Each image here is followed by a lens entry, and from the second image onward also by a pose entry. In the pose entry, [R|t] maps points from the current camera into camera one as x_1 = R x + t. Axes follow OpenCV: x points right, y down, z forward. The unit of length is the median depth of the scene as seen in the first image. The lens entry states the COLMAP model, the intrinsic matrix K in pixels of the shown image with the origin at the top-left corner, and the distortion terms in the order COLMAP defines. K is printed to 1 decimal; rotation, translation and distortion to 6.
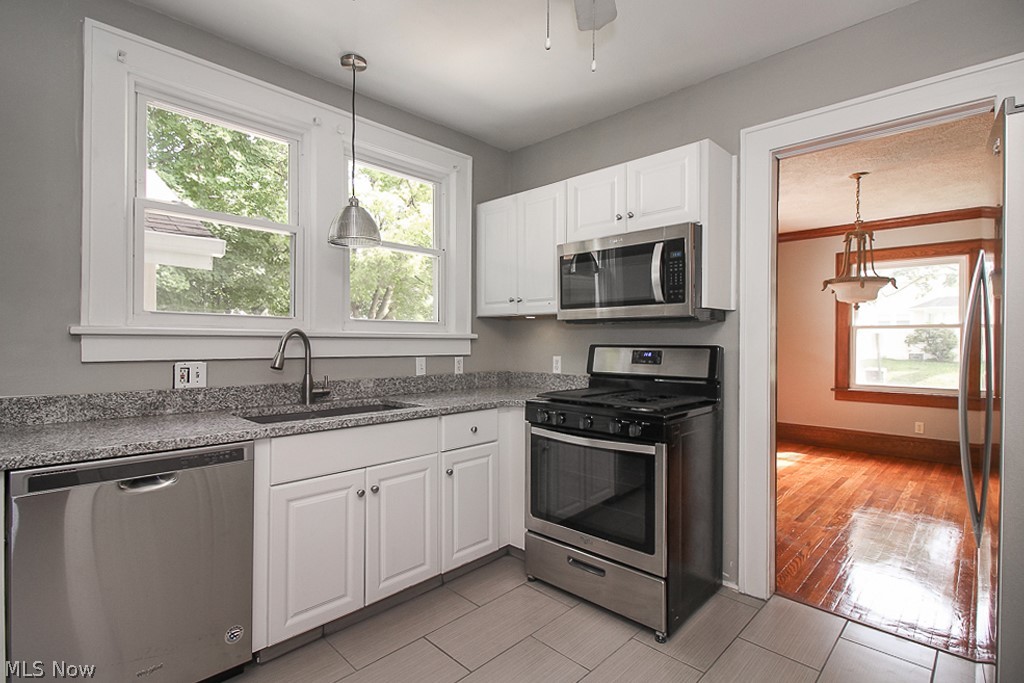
lens RADIAL K [[494.1, 0, 510.6], [0, 494.1, 345.9], [0, 0, 1]] dist [0.002877, -0.000599]
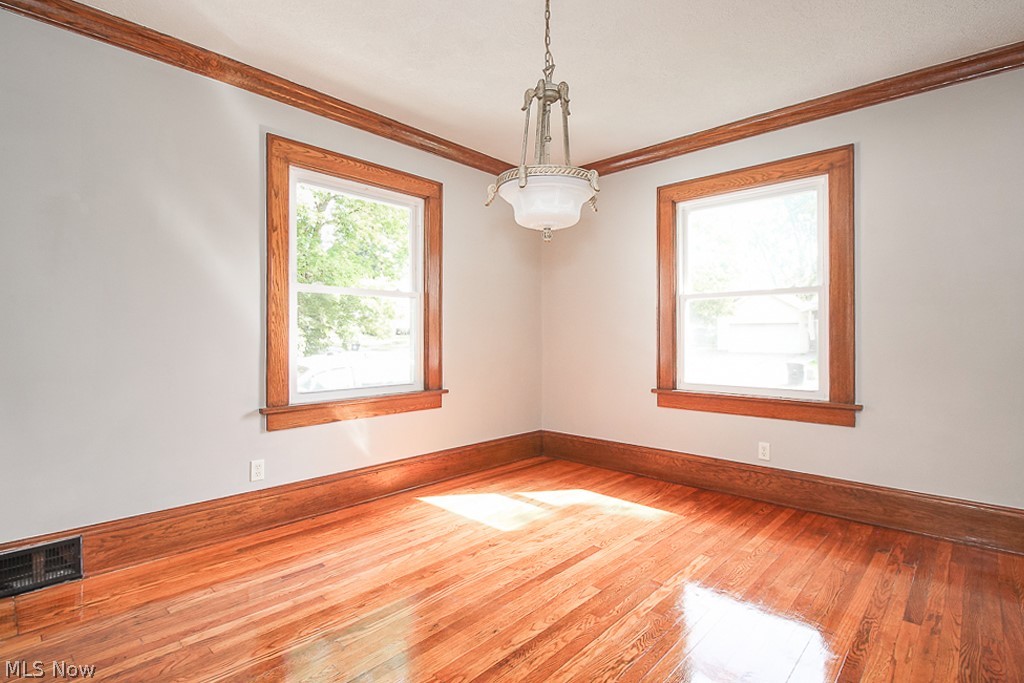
lens RADIAL K [[494.1, 0, 514.2], [0, 494.1, 336.5], [0, 0, 1]] dist [0.002877, -0.000599]
pose [[0.999772, -0.003458, 0.021048, 0.476171], [0.003714, 0.999919, -0.012142, 0.023754], [-0.021004, 0.012217, 0.999705, 0.357260]]
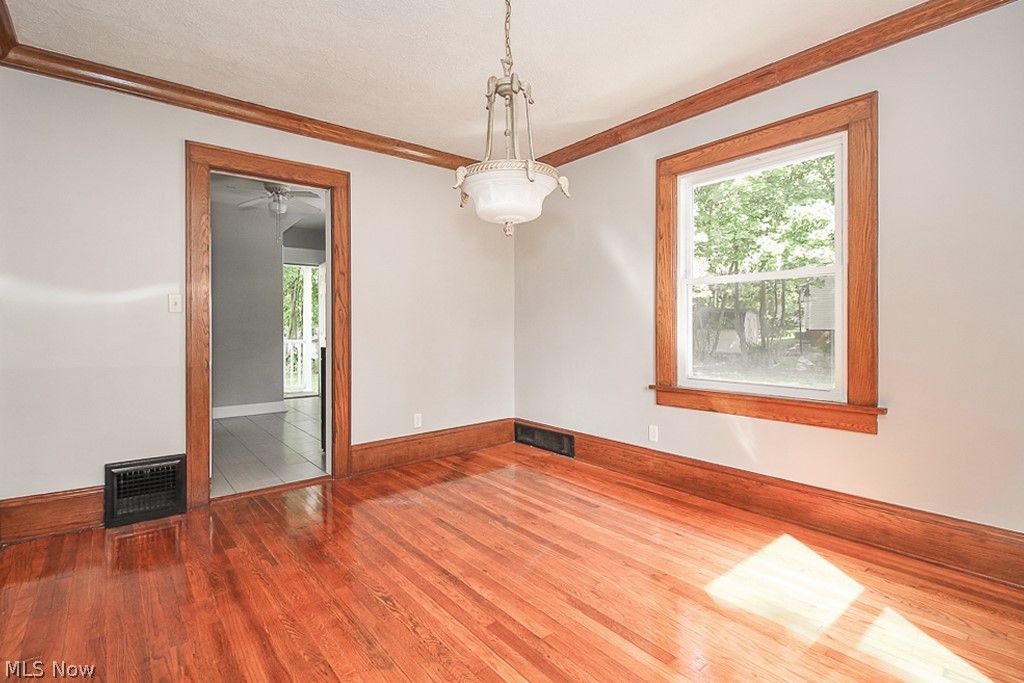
lens RADIAL K [[494.1, 0, 515.3], [0, 494.1, 331.8], [0, 0, 1]] dist [0.002877, -0.000599]
pose [[-0.121922, 0.010938, -0.992479, 0.884640], [-0.005987, 0.999913, 0.011755, 0.016151], [0.992522, 0.007375, -0.121845, 0.782806]]
